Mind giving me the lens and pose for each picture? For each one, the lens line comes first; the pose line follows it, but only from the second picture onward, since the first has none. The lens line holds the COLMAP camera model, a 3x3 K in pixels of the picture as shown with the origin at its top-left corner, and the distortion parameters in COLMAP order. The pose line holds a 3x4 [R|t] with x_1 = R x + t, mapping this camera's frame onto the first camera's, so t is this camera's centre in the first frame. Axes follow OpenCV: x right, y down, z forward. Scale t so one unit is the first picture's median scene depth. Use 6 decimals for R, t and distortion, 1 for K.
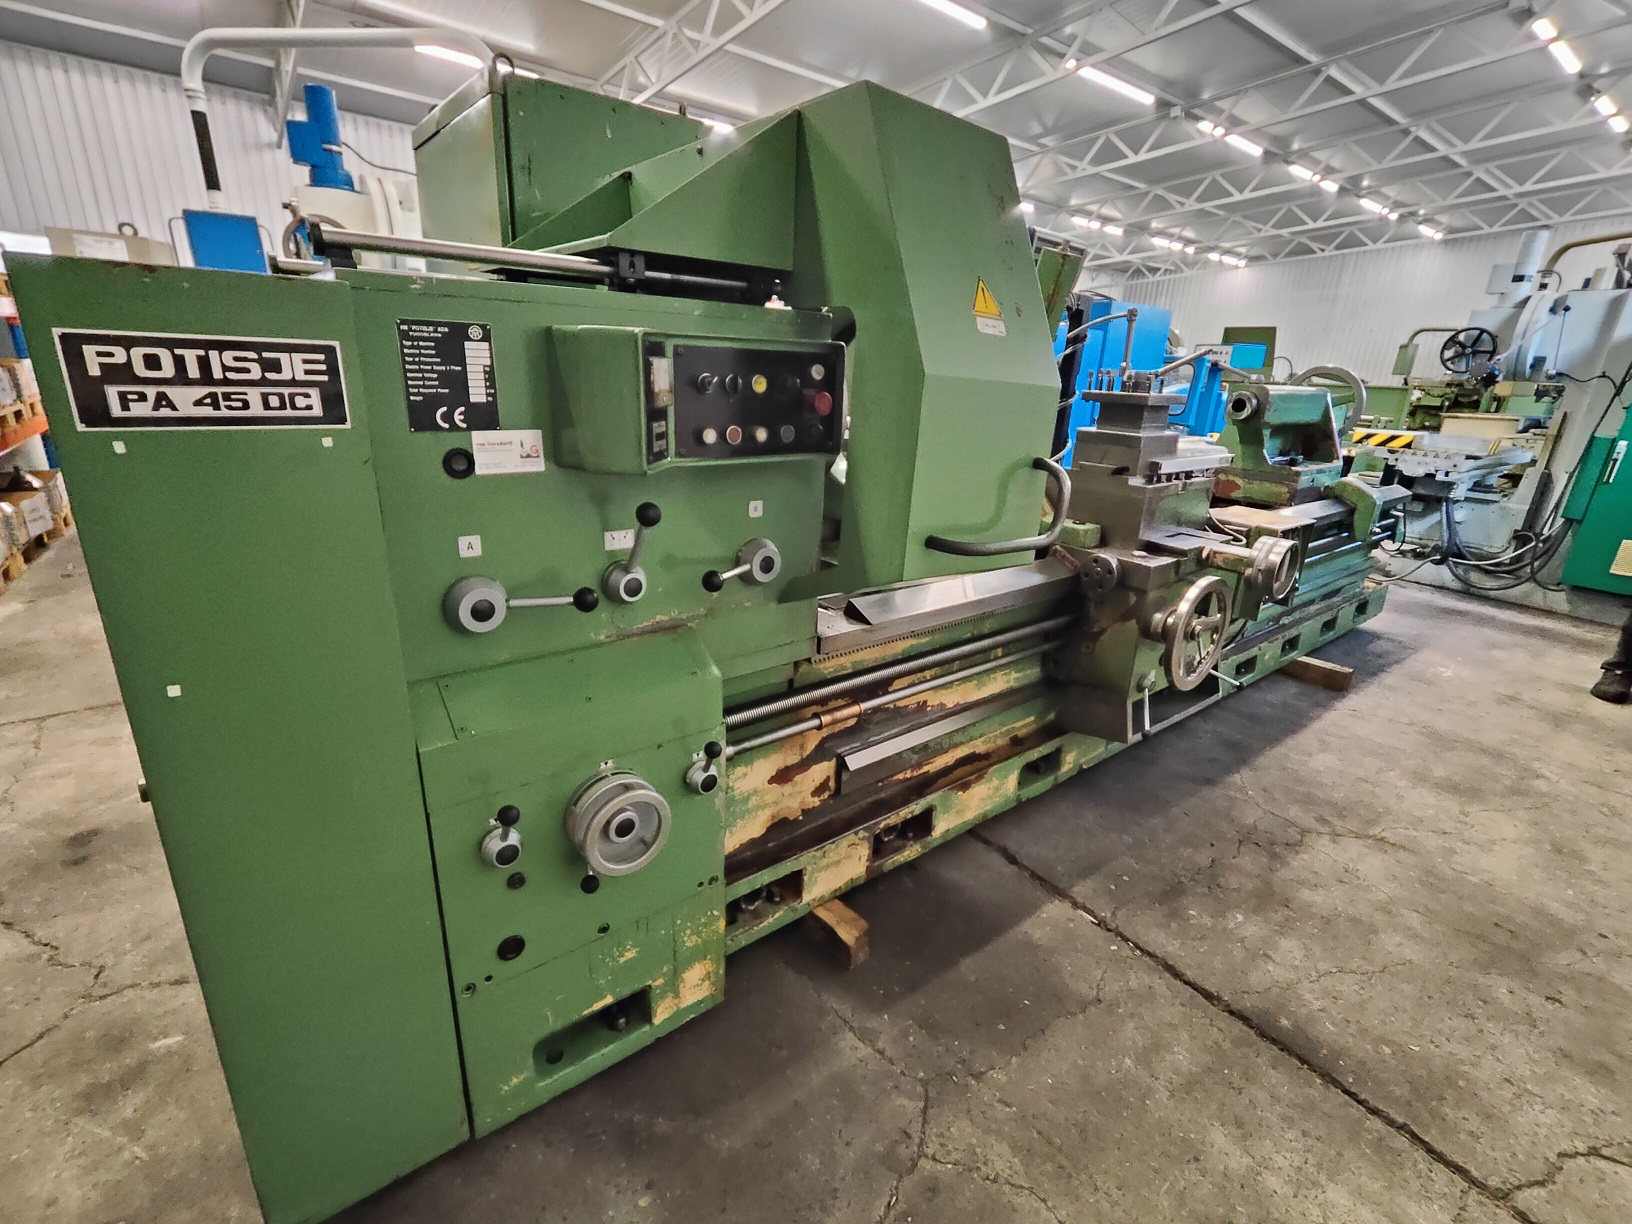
lens RADIAL K [[759.4, 0, 814.7], [0, 759.4, 615.2], [0, 0, 1]] dist [-0.002143, 0.001469]
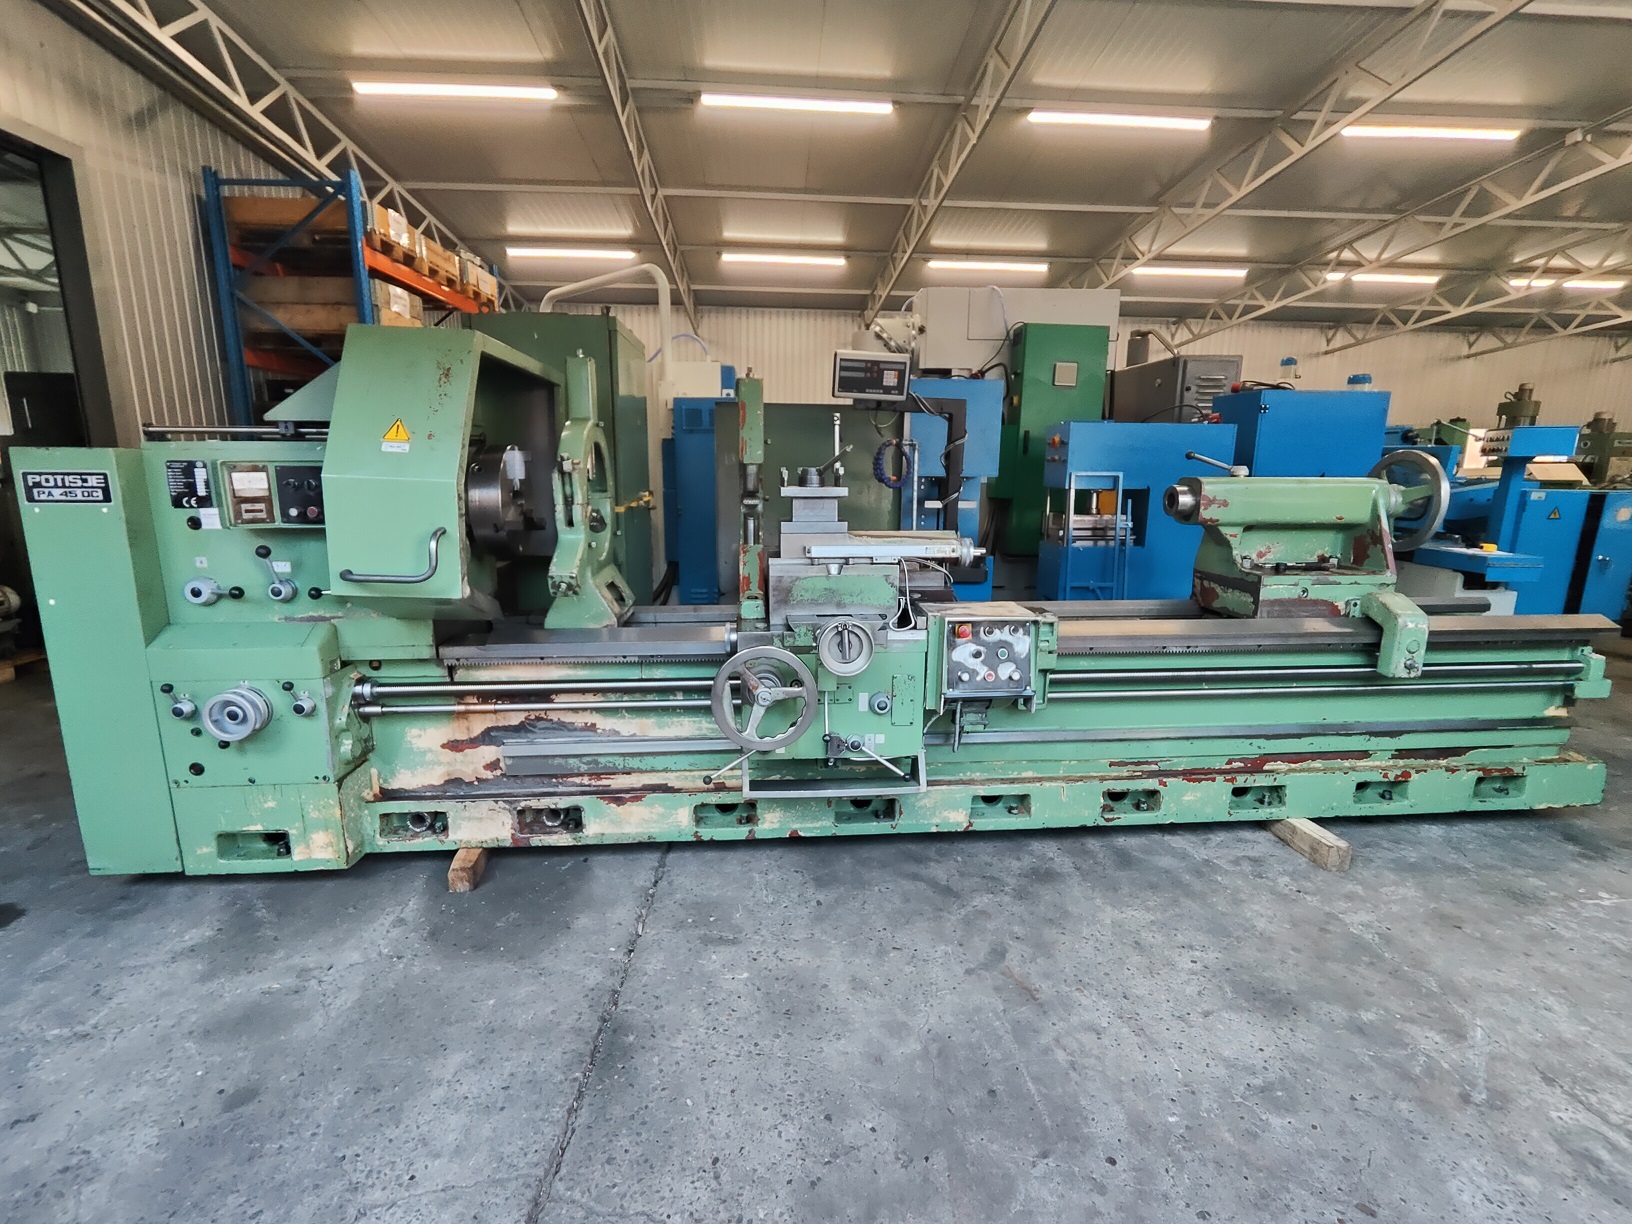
lens RADIAL K [[754.5, 0, 810.3], [0, 754.5, 615.3], [0, 0, 1]] dist [-0.001830, 0.001363]
pose [[0.824745, 0.070390, -0.561107, 1.383730], [-0.149724, 0.983994, -0.096632, 0.002081], [0.545324, 0.163708, 0.822083, 0.146981]]
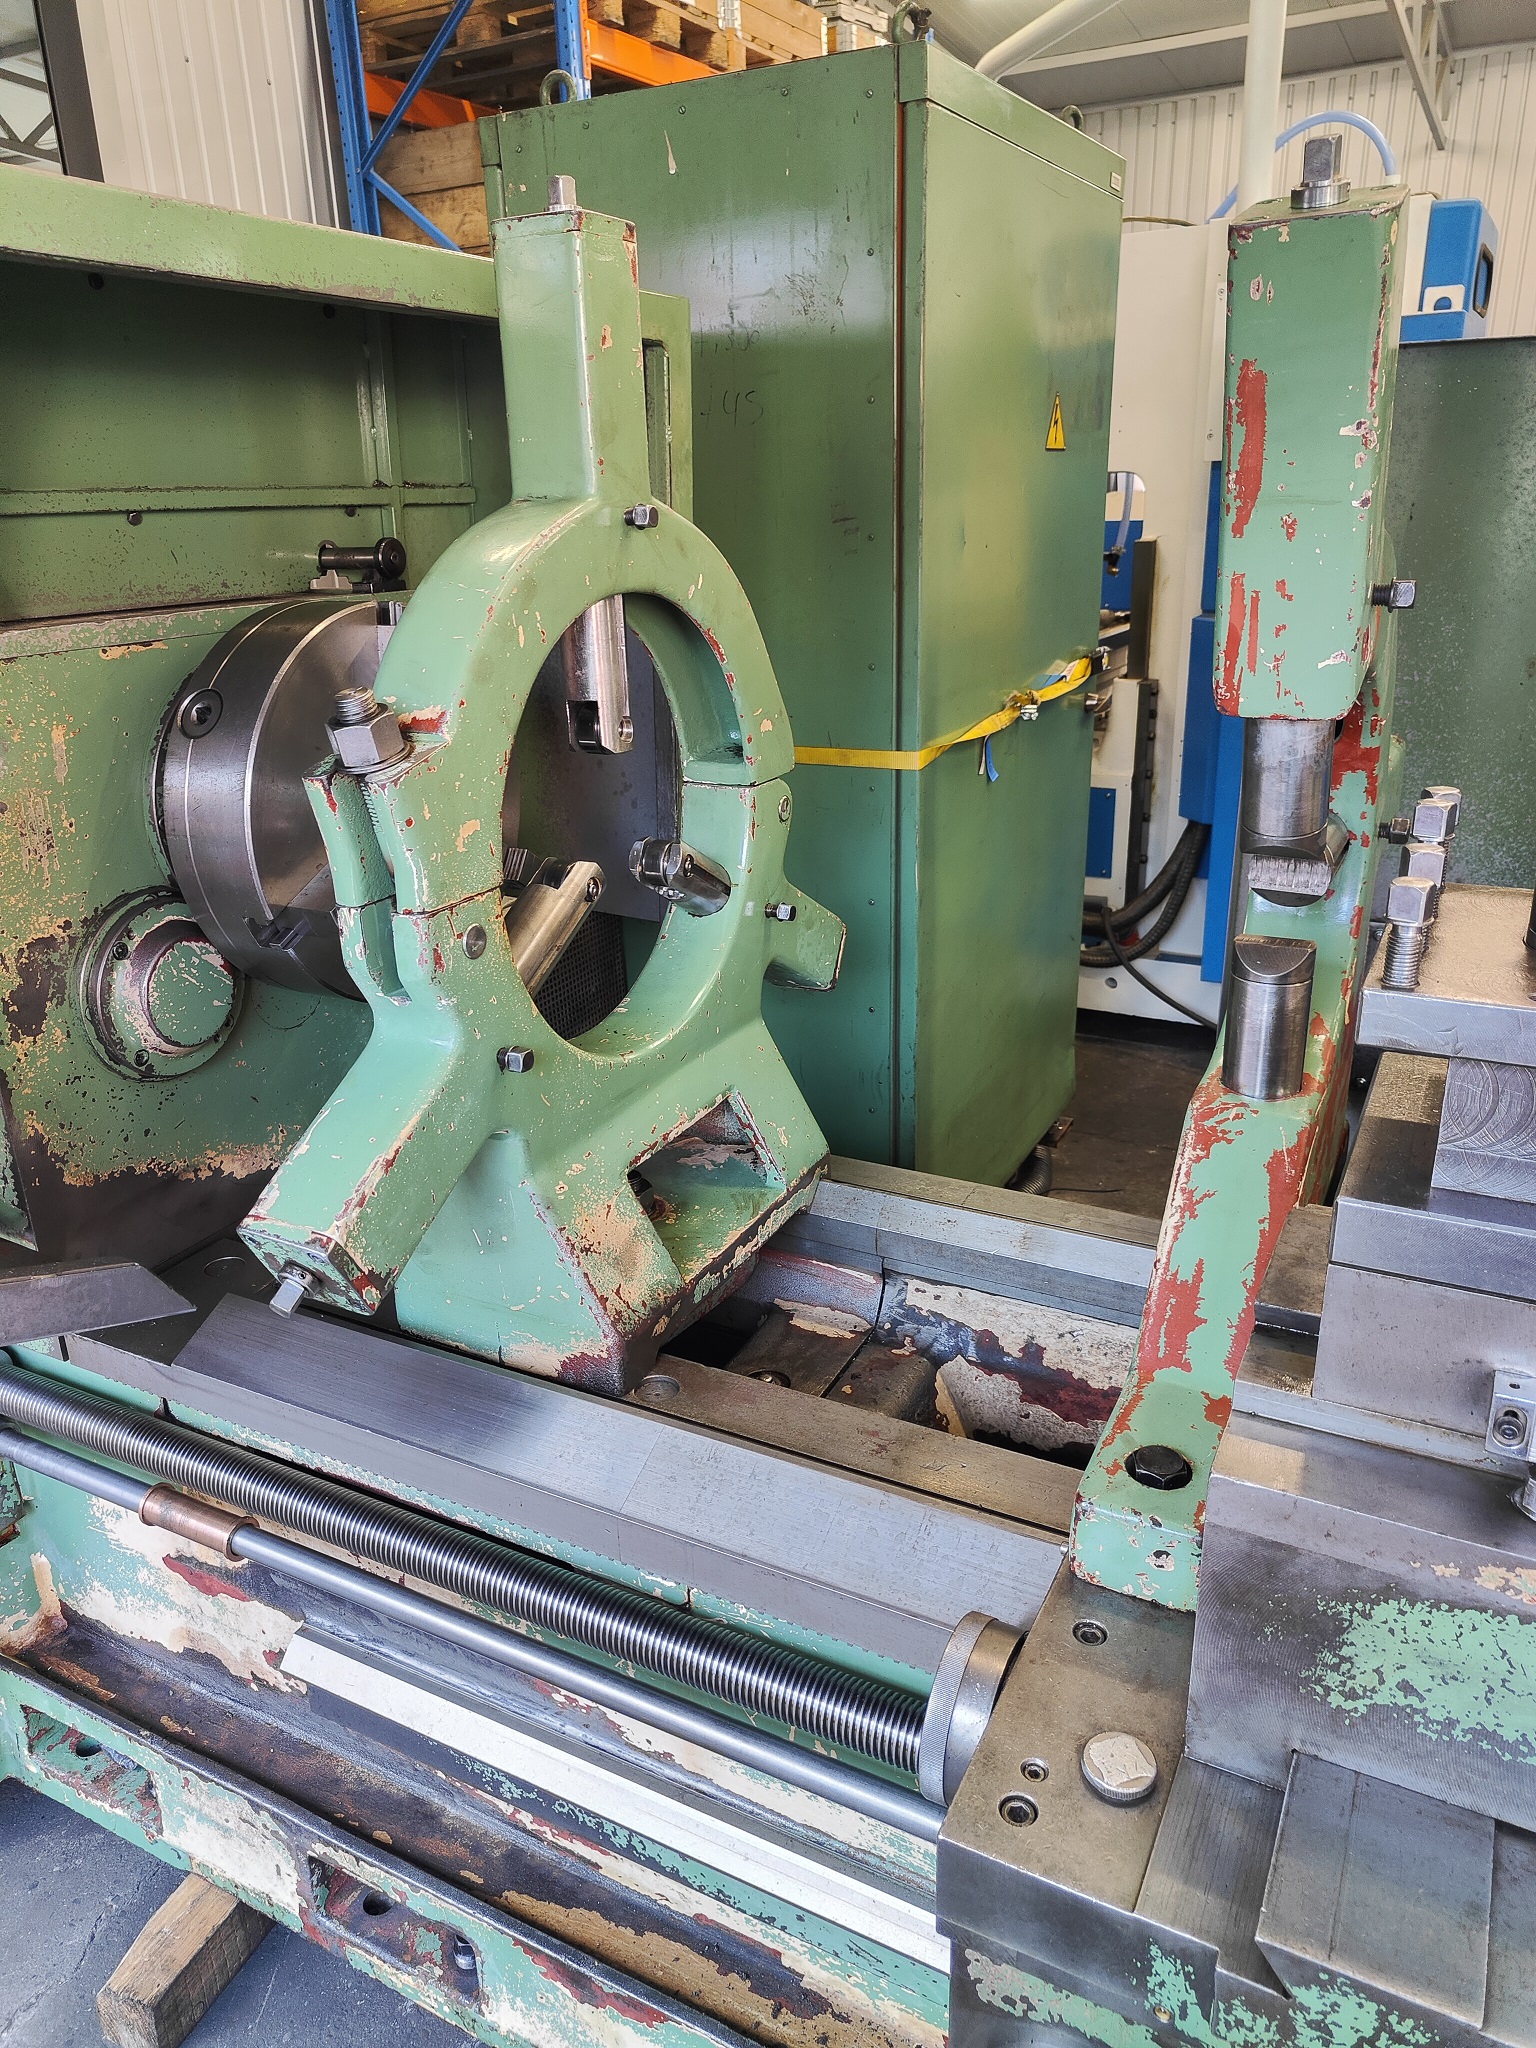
lens RADIAL K [[1432.2, 0, 757.1], [0, 1432.2, 1022.9], [0, 0, 1]] dist [0.002965, 0.003666]
pose [[0.392620, 0.267421, -0.879964, 0.820779], [-0.246974, 0.952306, 0.179211, -0.375839], [0.885920, 0.146966, 0.439940, 0.907785]]
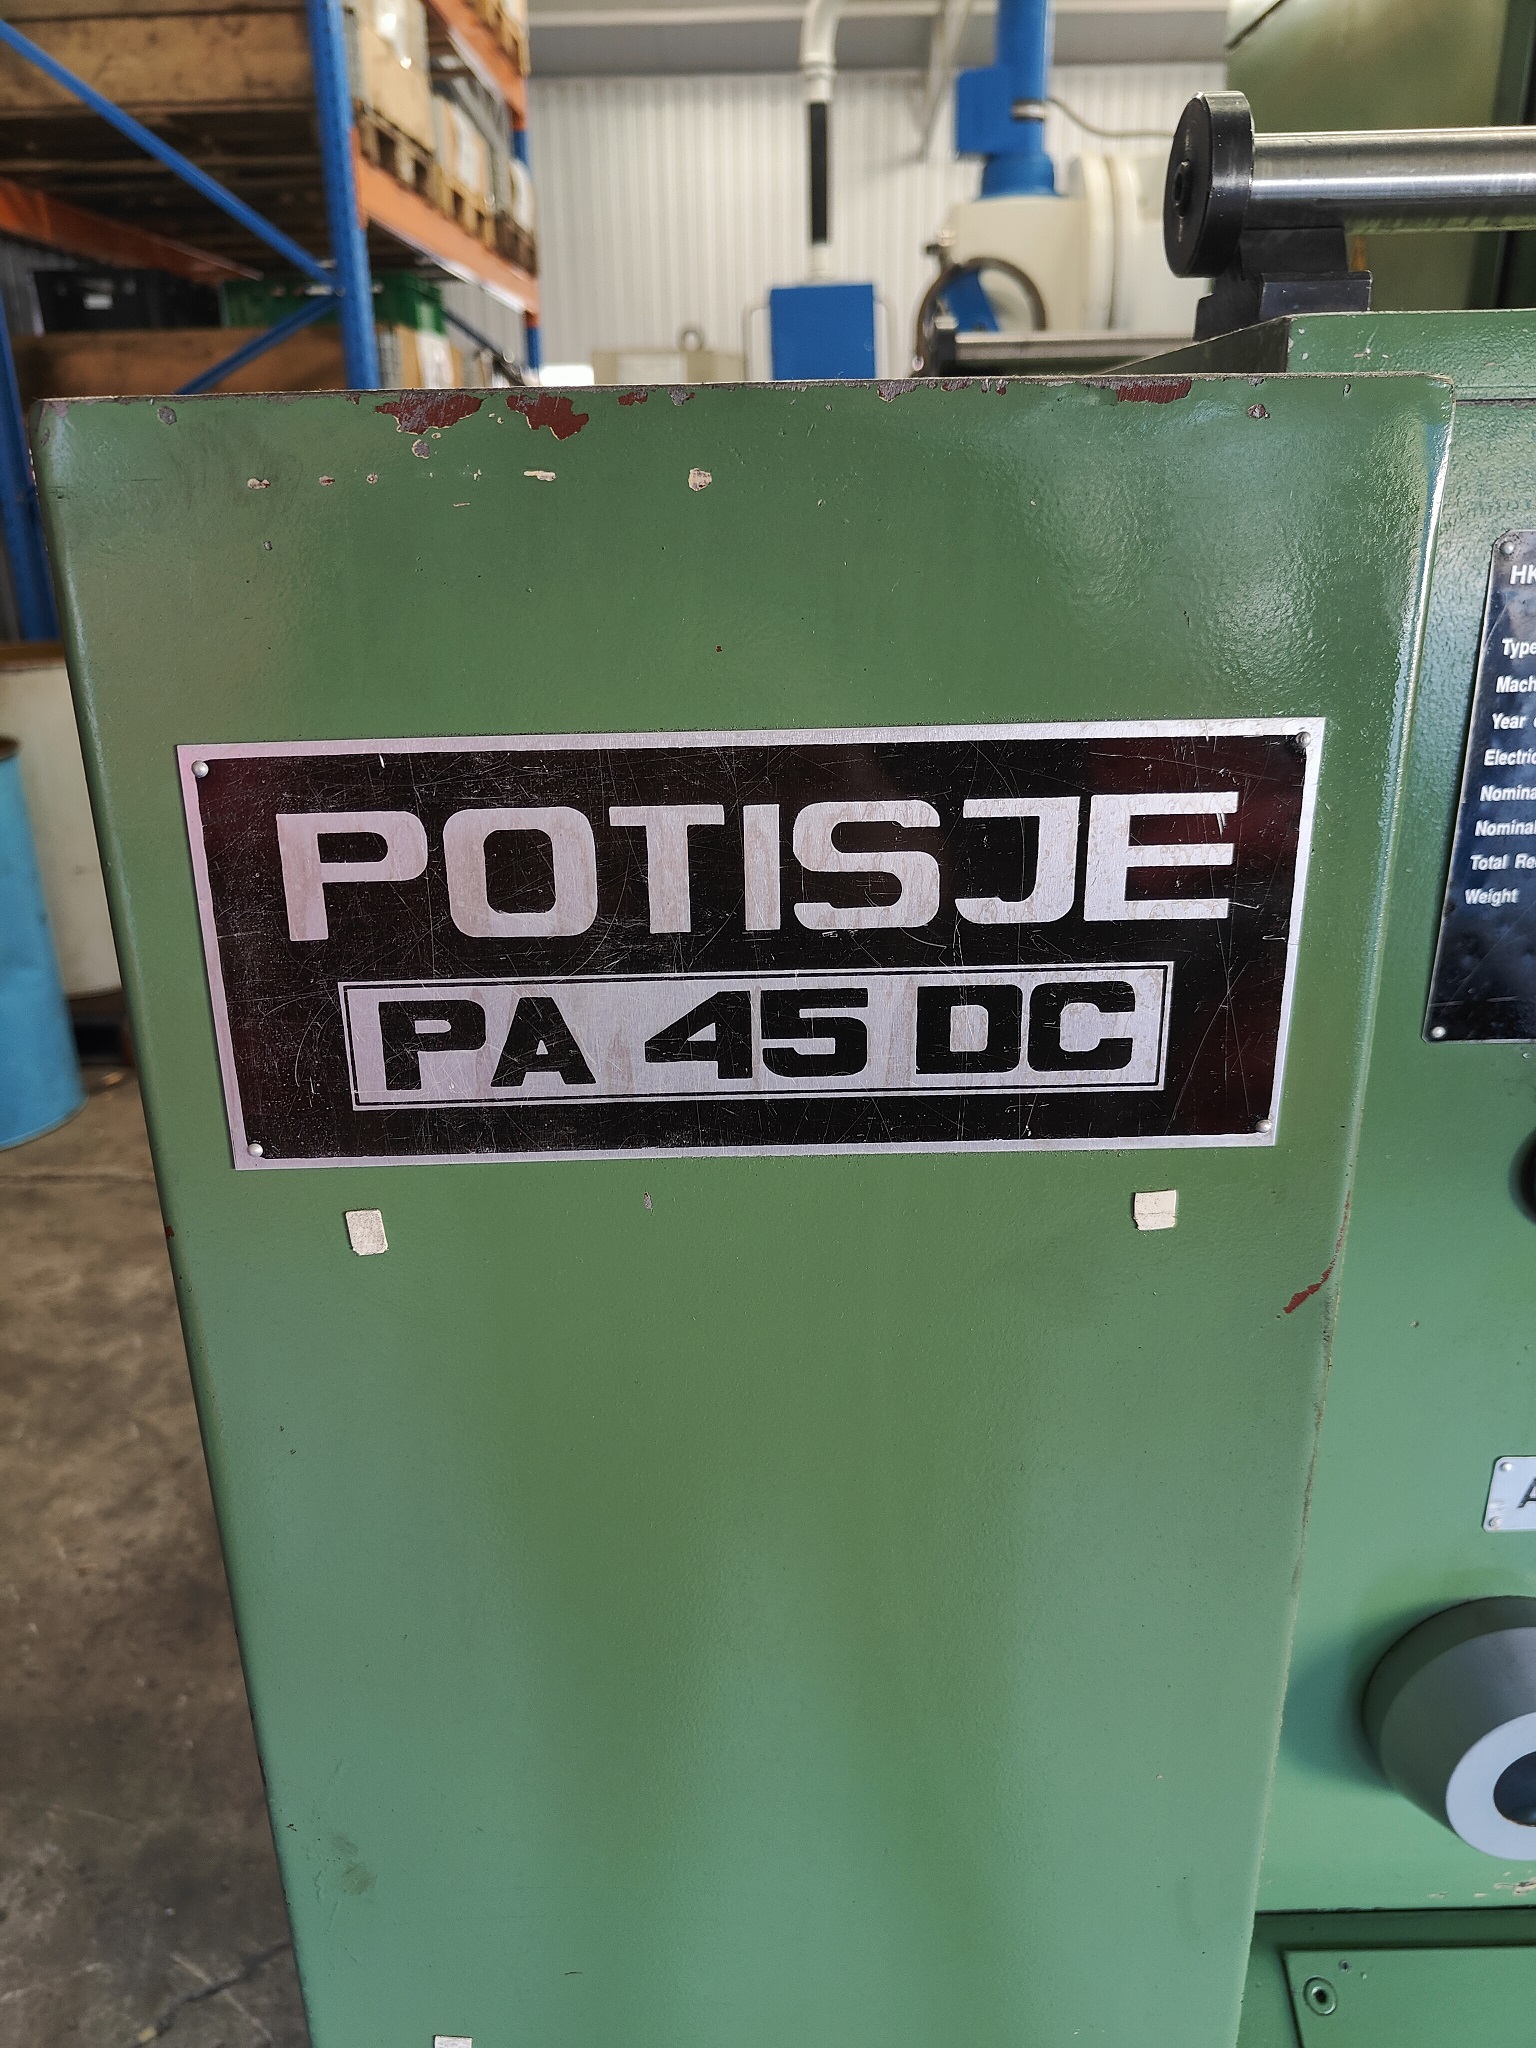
lens RADIAL K [[1452.3, 0, 730.9], [0, 1452.3, 1025.6], [0, 0, 1]] dist [-0.007078, -0.000842]
pose [[0.780707, 0.155709, -0.605188, -0.261823], [-0.141693, 0.987343, 0.071246, -0.148205], [0.608622, 0.030128, 0.792888, 0.325553]]
